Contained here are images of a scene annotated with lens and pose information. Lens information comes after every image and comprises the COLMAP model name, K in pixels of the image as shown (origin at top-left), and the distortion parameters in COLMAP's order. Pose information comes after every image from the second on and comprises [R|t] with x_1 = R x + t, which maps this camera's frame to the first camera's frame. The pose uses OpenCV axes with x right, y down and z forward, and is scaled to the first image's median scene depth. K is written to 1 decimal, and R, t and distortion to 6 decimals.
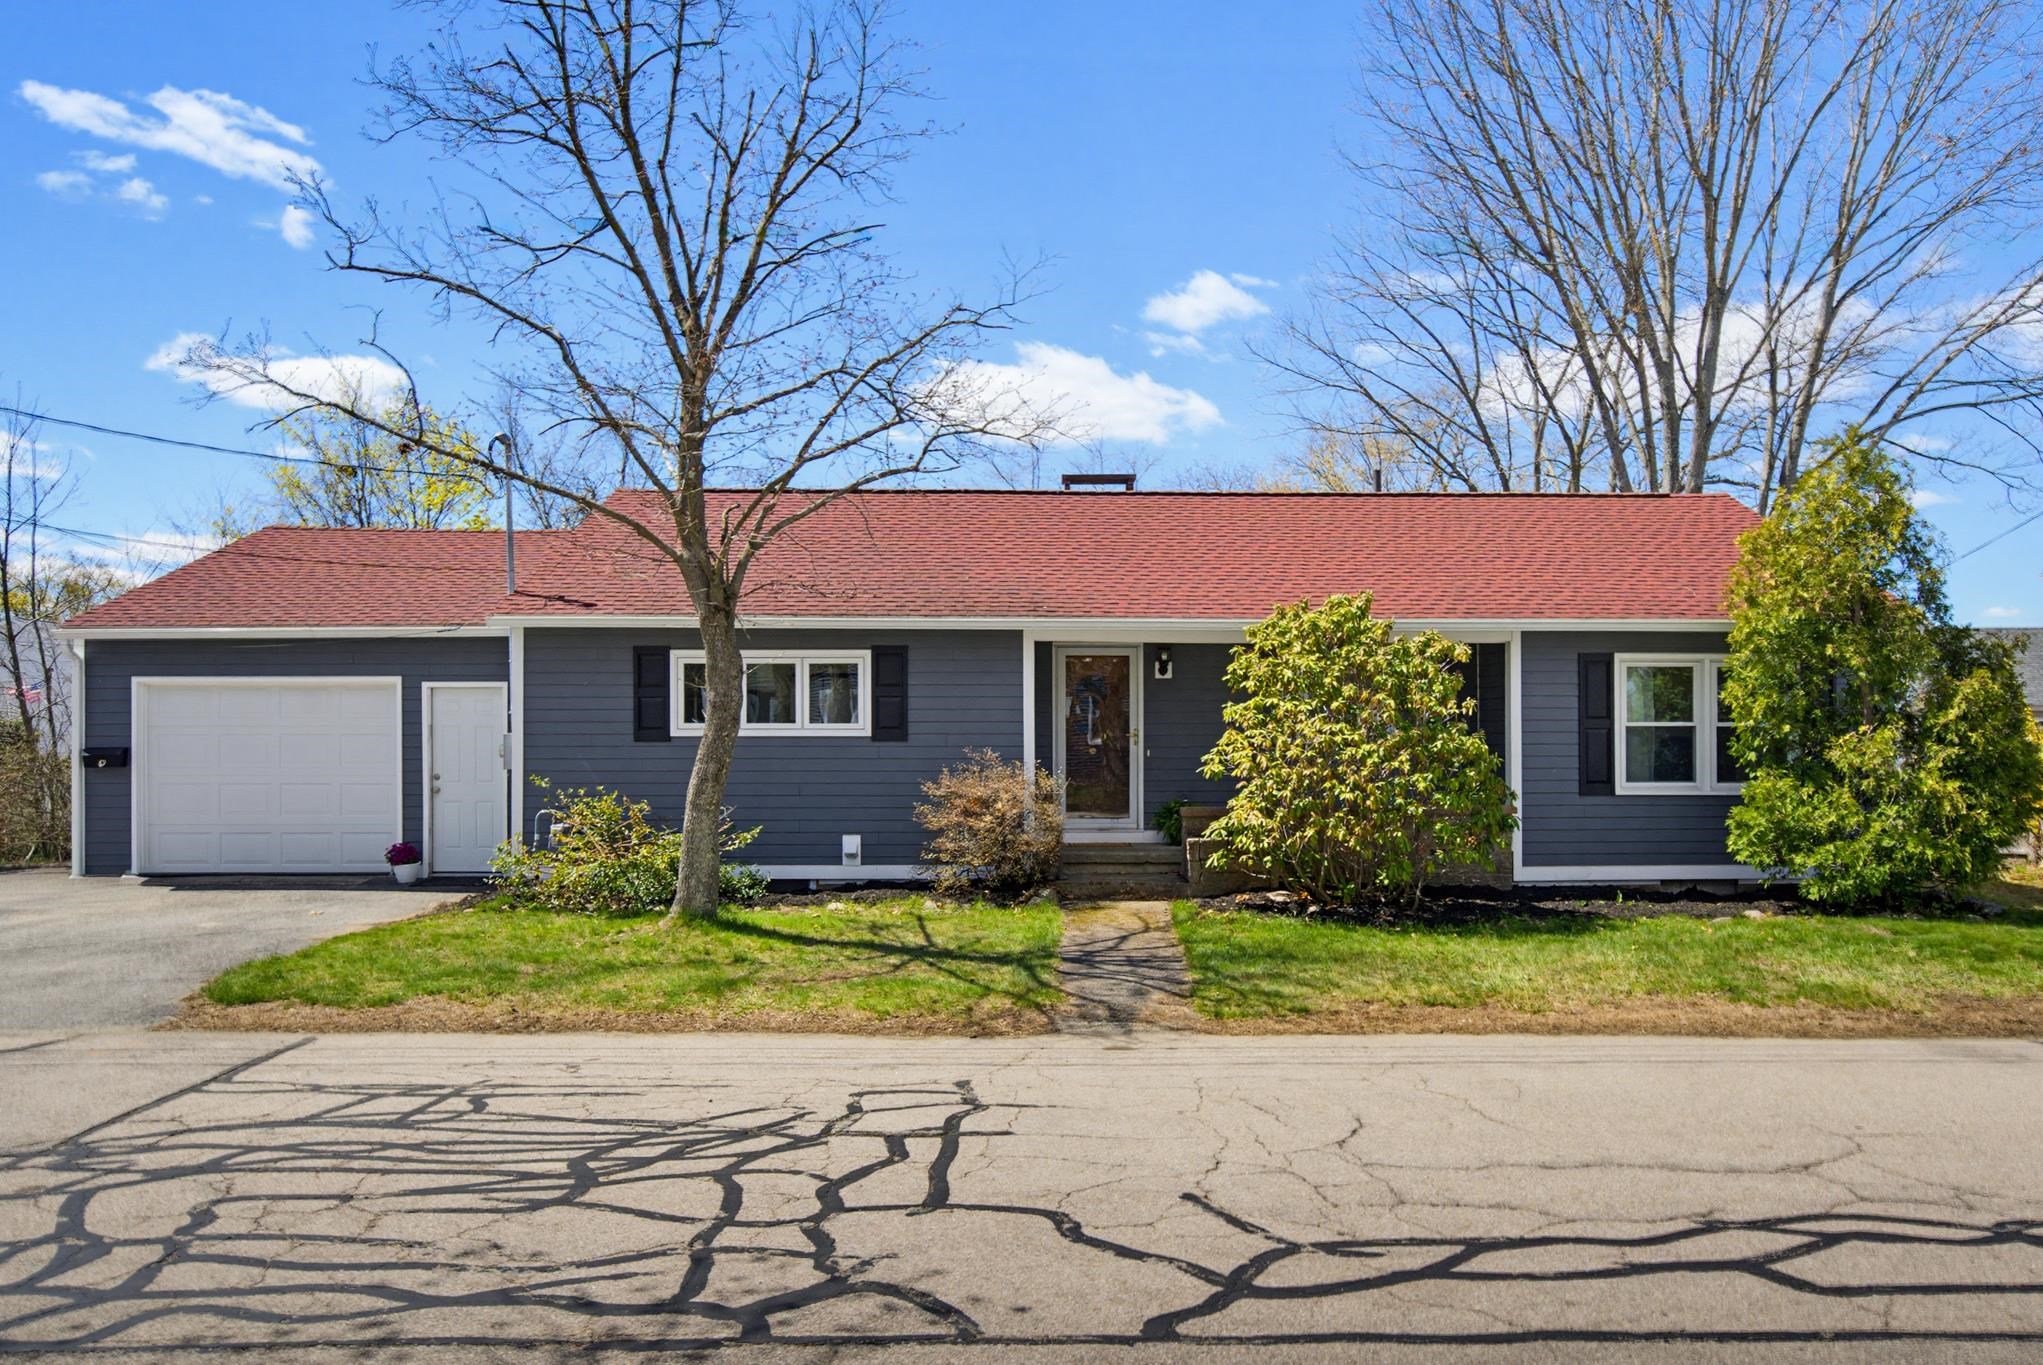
lens RADIAL K [[1473.3, 0, 1023.1], [0, 1473.3, 694.5], [0, 0, 1]] dist [-0.027185, 0.004613]
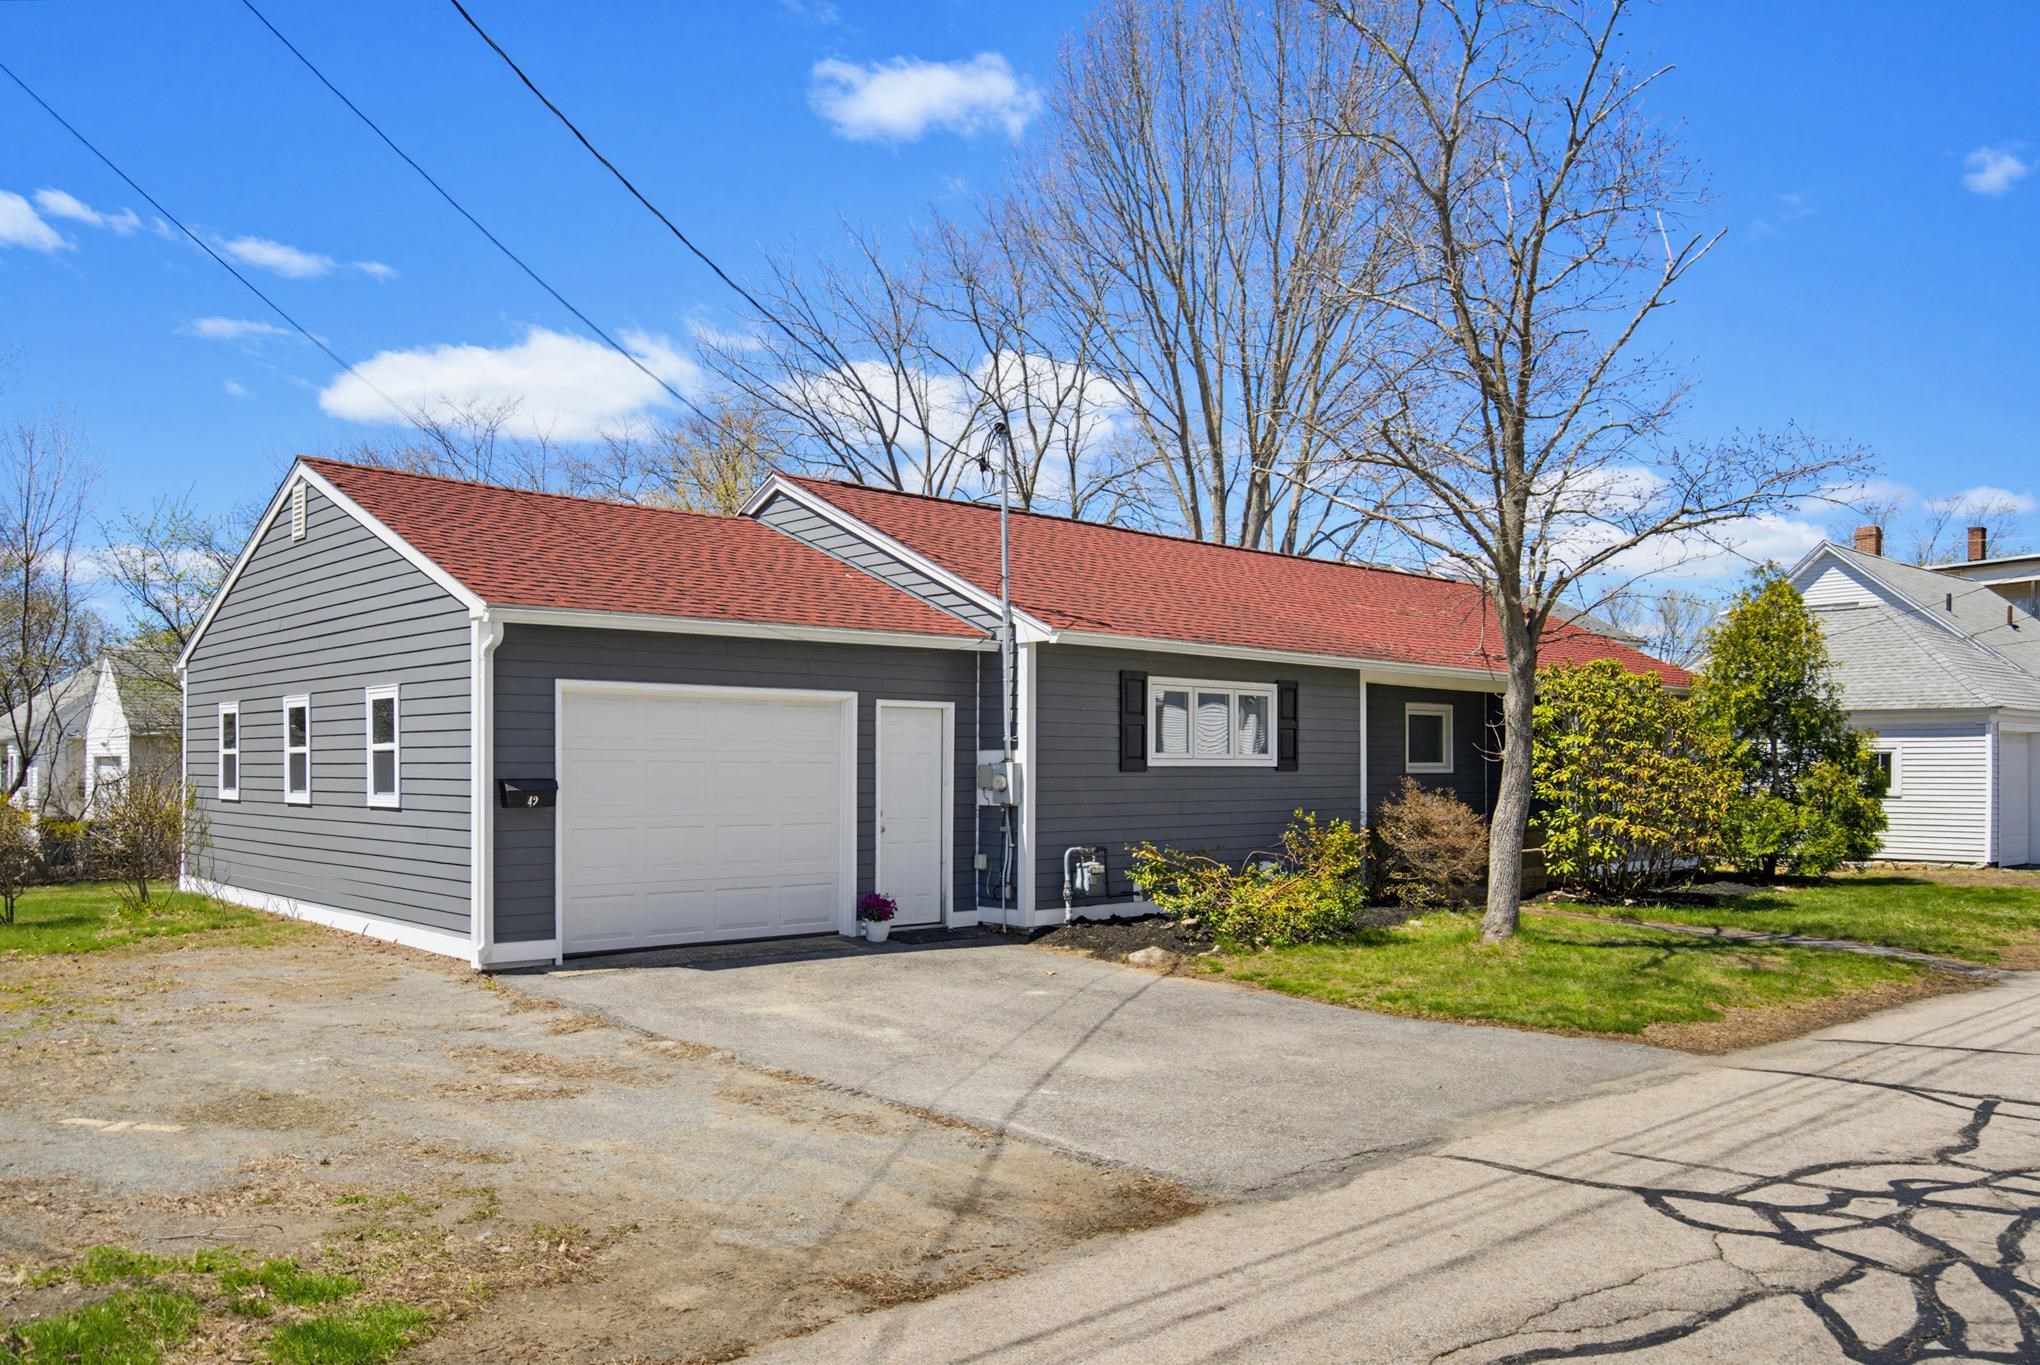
lens RADIAL K [[1542.0, 0, 1013.9], [0, 1542.0, 674.1], [0, 0, 1]] dist [-0.026725, 0.026435]
pose [[0.753088, 0.042797, 0.656527, -0.969652], [-0.022092, 0.998964, -0.039778, 0.010556], [-0.657549, 0.015452, 0.753253, 0.297227]]
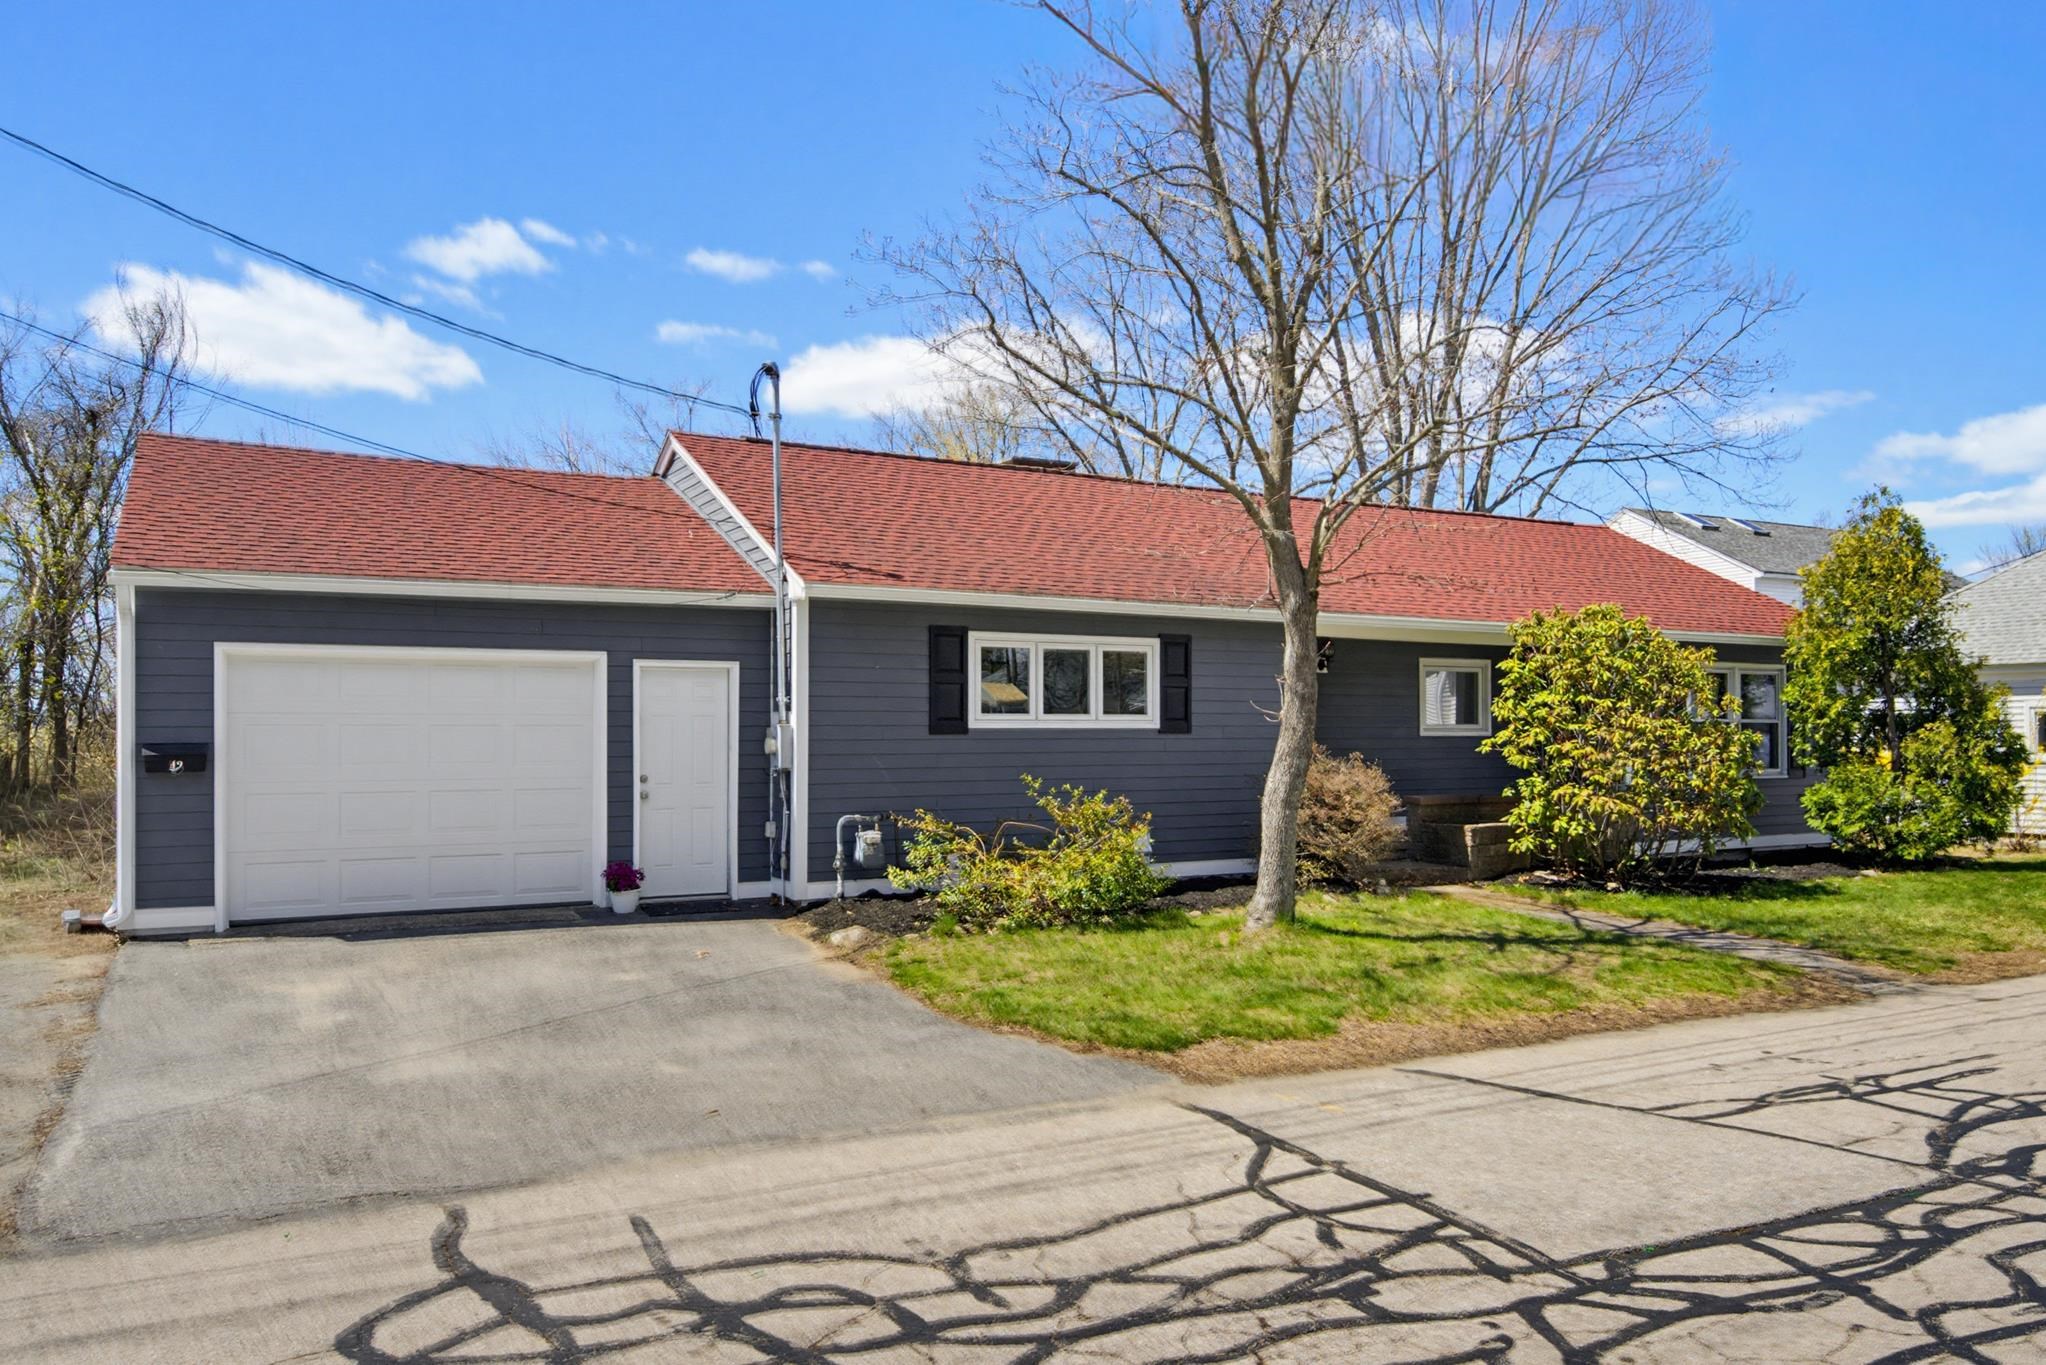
lens RADIAL K [[1514.2, 0, 1077.8], [0, 1514.2, 692.6], [0, 0, 1]] dist [0.007468, 0.001543]
pose [[0.874693, 0.013566, 0.484487, -0.623643], [-0.015420, 0.999881, -0.000157, 0.005616], [-0.484432, -0.007333, 0.874798, 0.166081]]
